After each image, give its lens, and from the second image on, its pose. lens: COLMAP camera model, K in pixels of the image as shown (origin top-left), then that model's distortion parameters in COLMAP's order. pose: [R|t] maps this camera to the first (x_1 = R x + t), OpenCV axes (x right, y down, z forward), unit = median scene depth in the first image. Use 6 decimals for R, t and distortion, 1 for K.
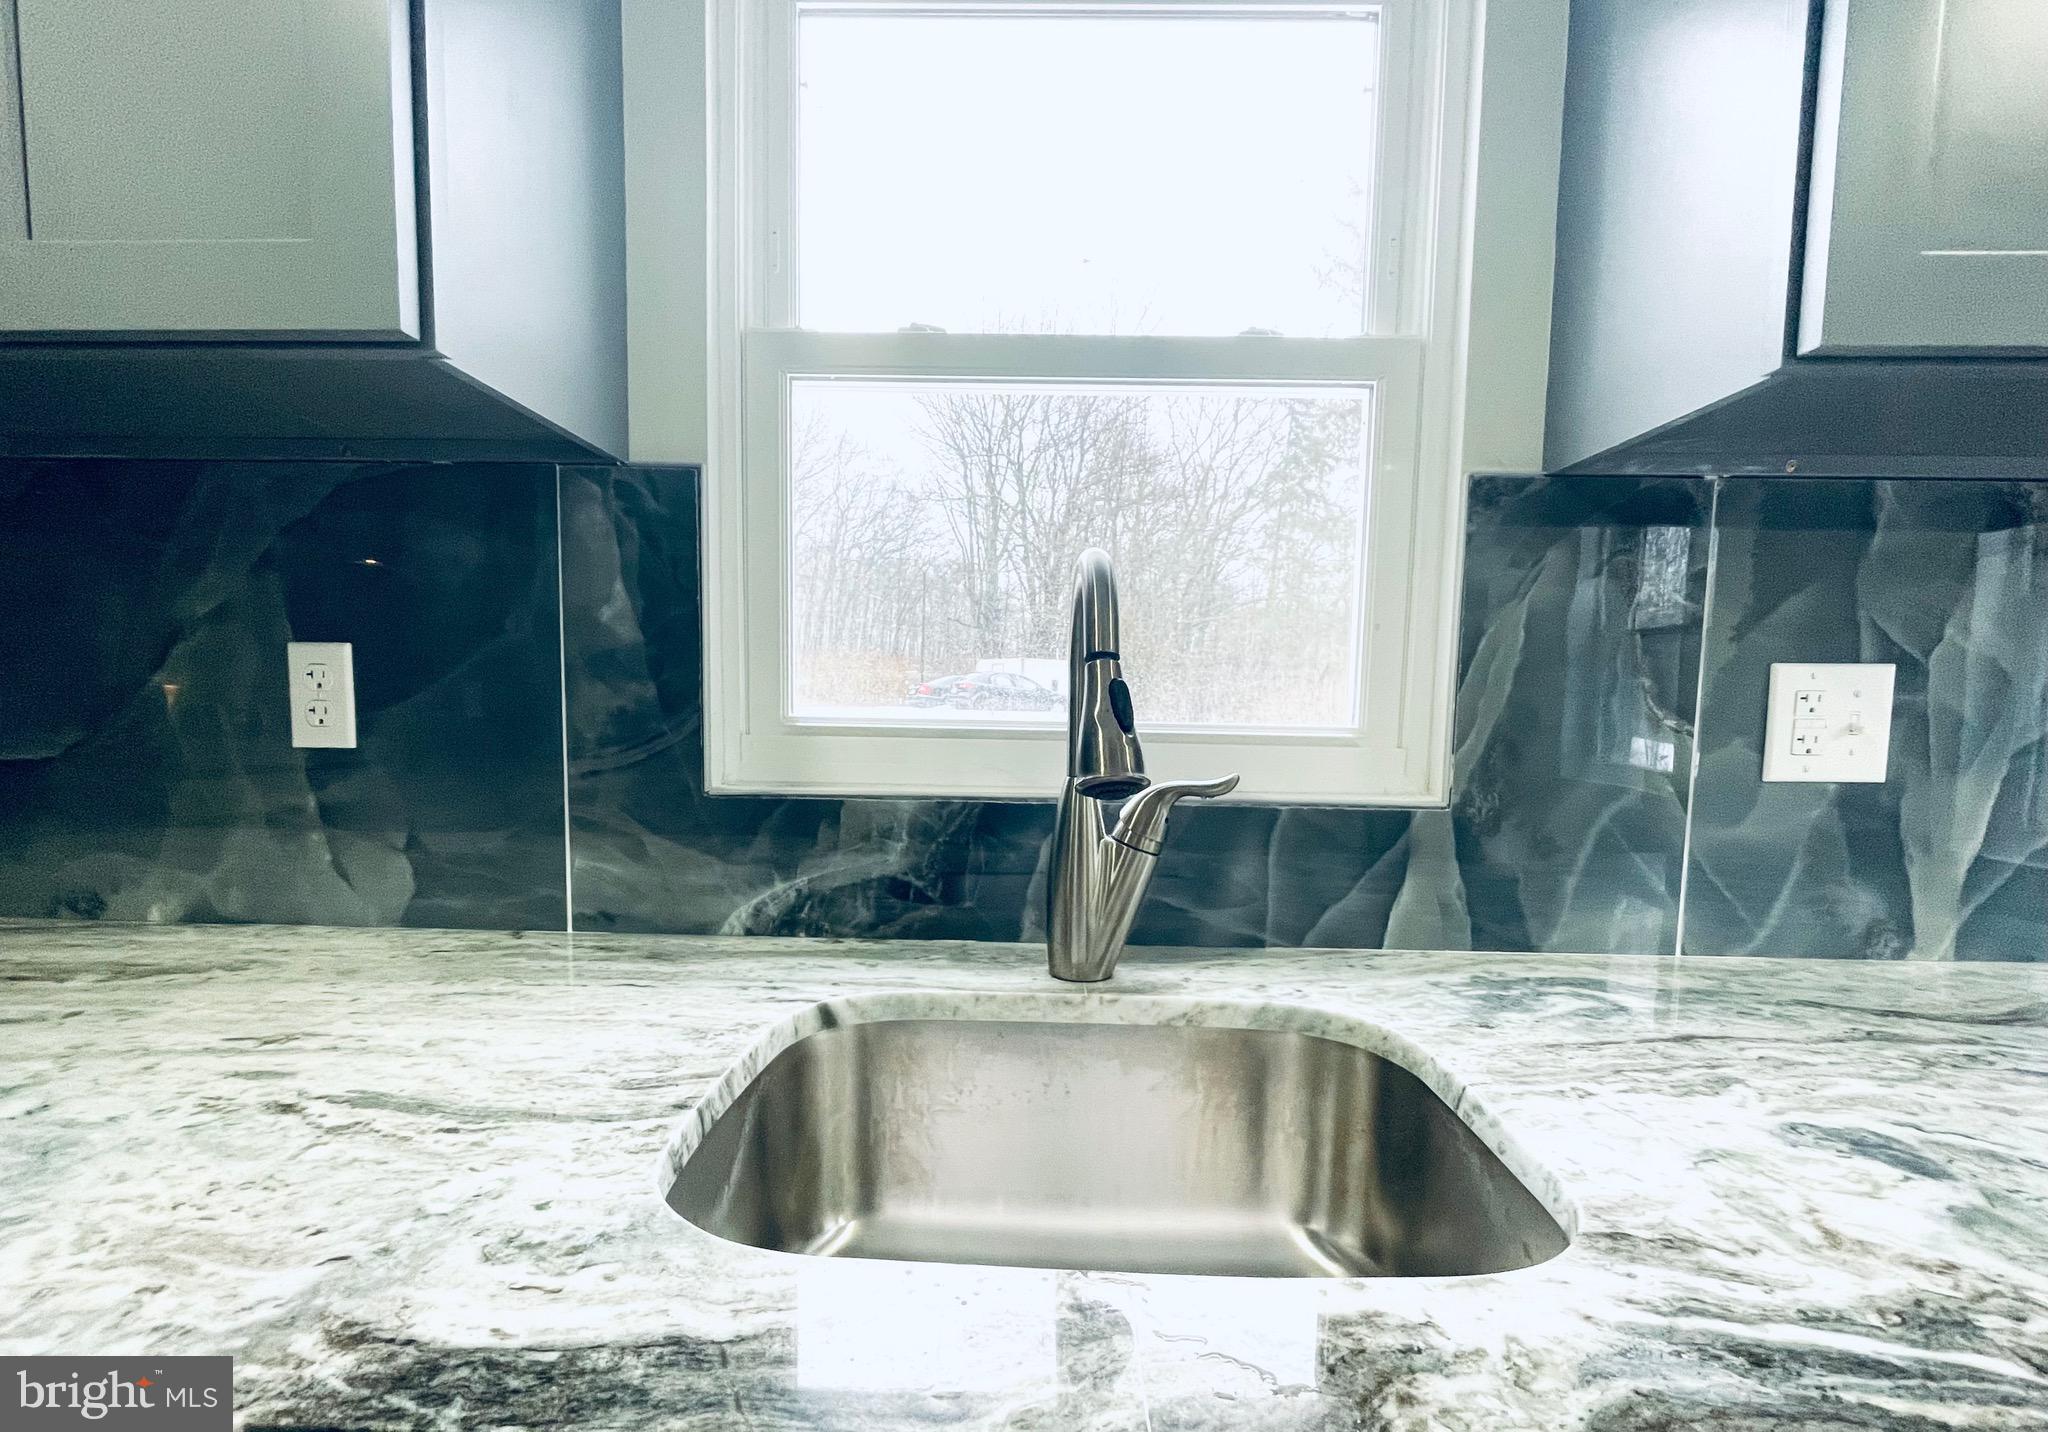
lens RADIAL K [[863.0, 0, 1024.2], [0, 863.0, 762.8], [0, 0, 1]] dist [-0.002690, -0.000219]
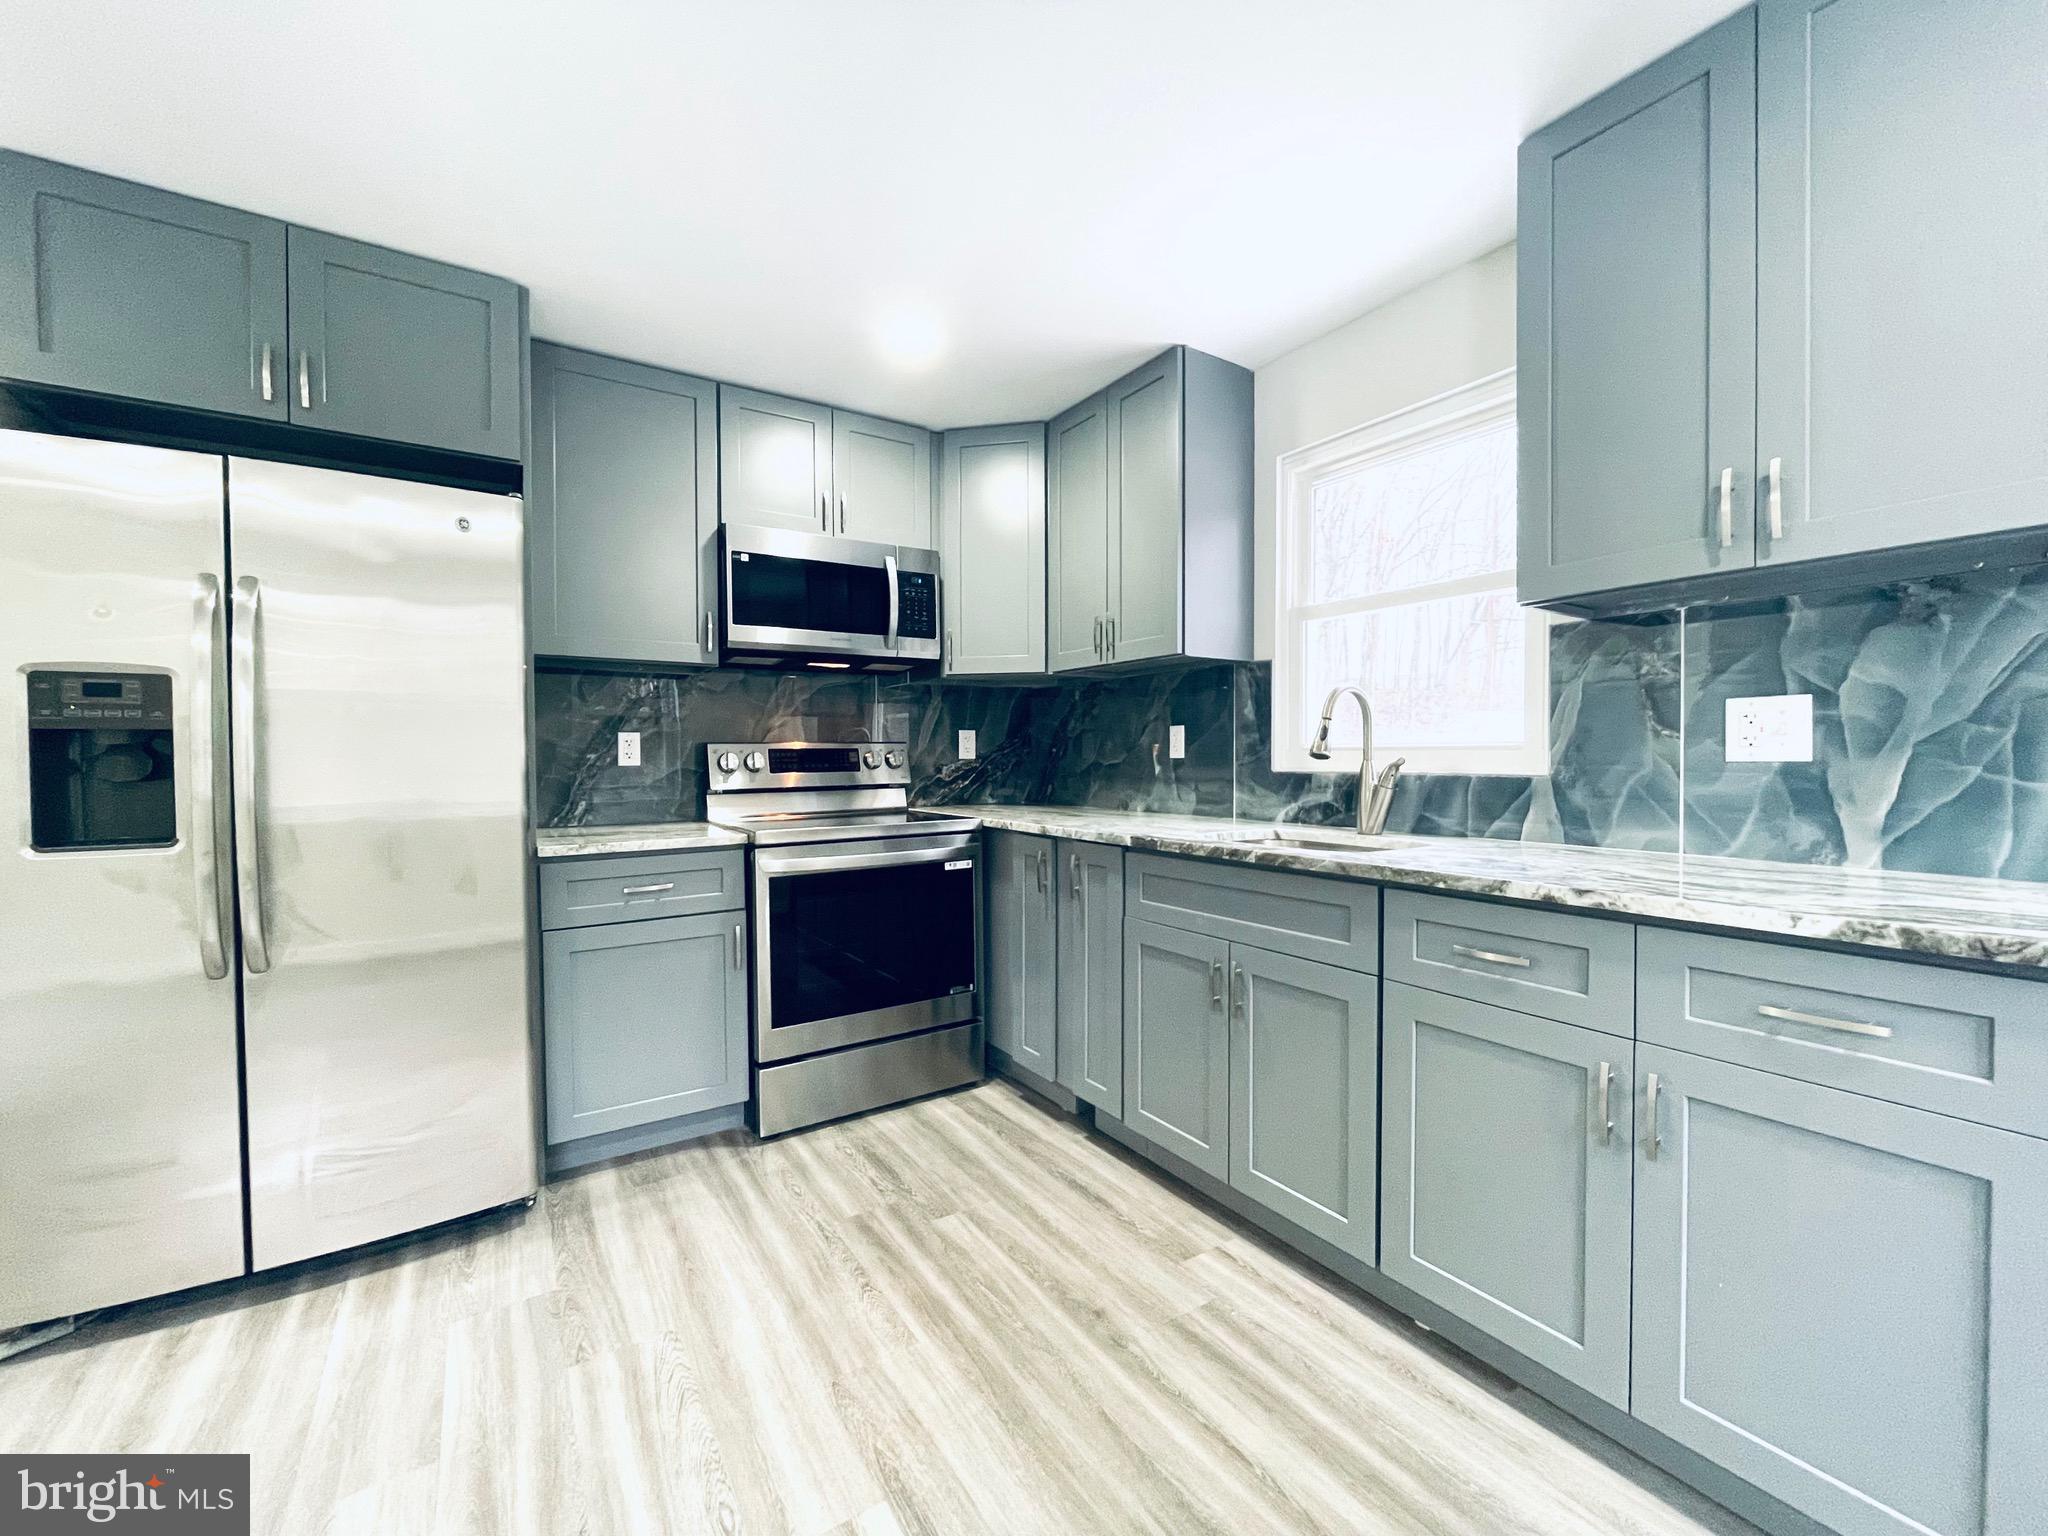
lens RADIAL K [[825.4, 0, 1023.5], [0, 825.4, 770.8], [0, 0, 1]] dist [-0.003432, -0.000325]
pose [[0.568769, -0.004547, -0.822485, 1.432869], [-0.052583, 0.997738, -0.041878, 0.193543], [0.820815, 0.067067, 0.567243, -1.248903]]
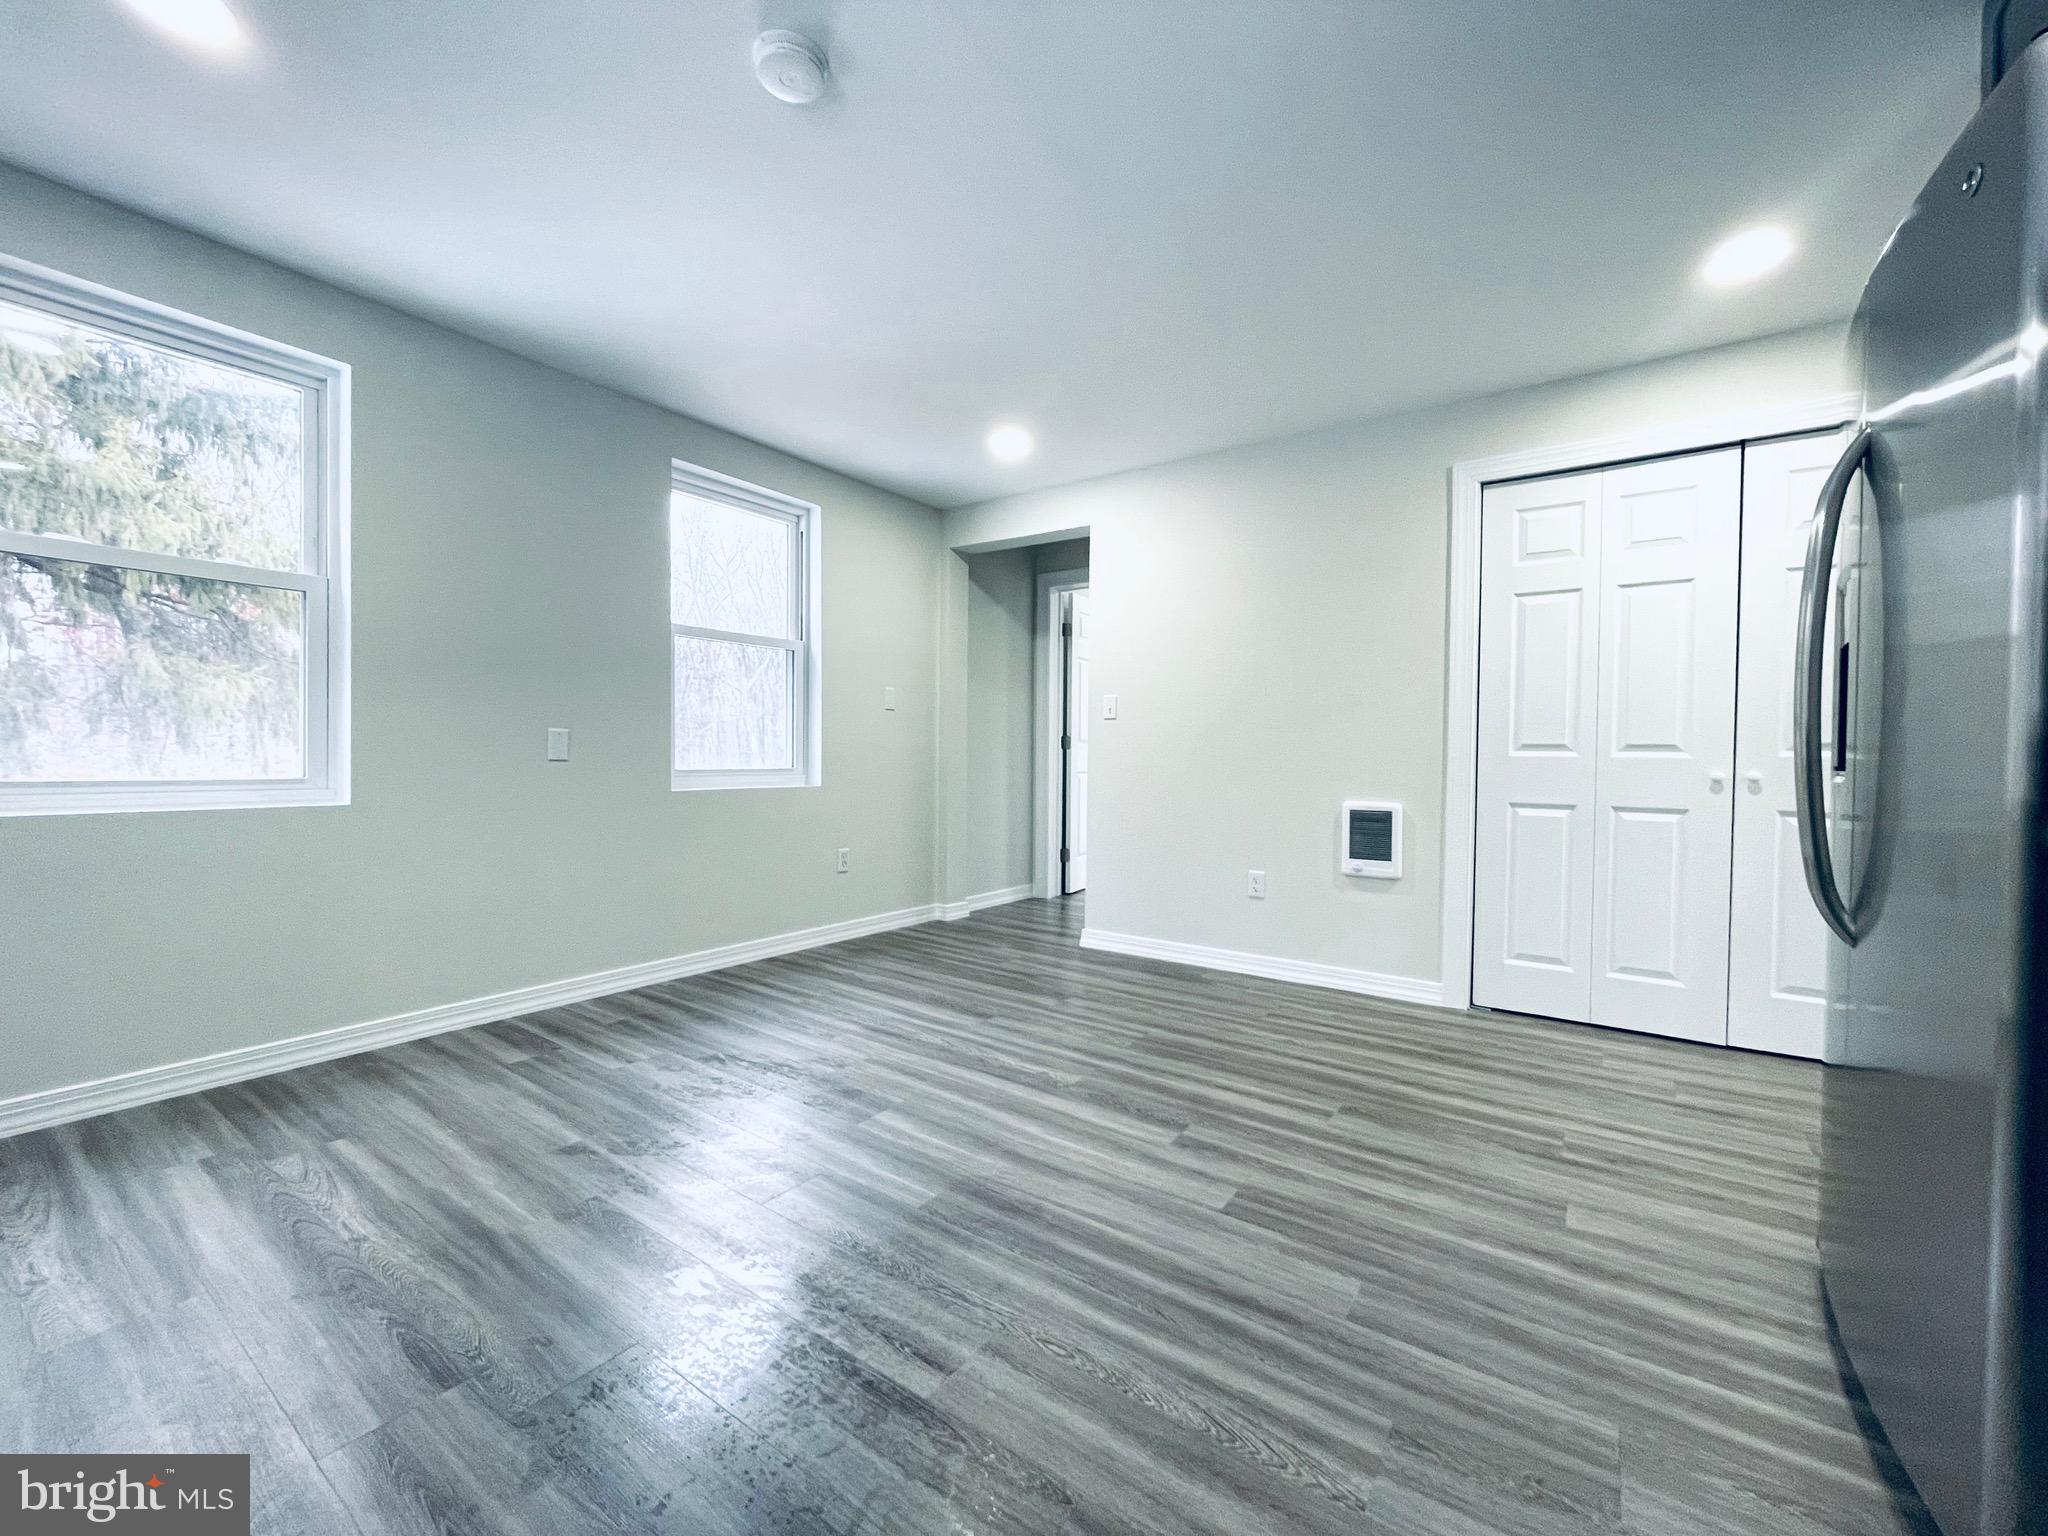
lens RADIAL K [[825.4, 0, 1023.0], [0, 825.4, 768.2], [0, 0, 1]] dist [-0.003432, -0.000325]
pose [[-0.835100, -0.036091, 0.548913, -0.622841], [0.017660, 0.995572, 0.092326, 0.197232], [-0.549815, 0.086796, -0.830765, 0.331659]]
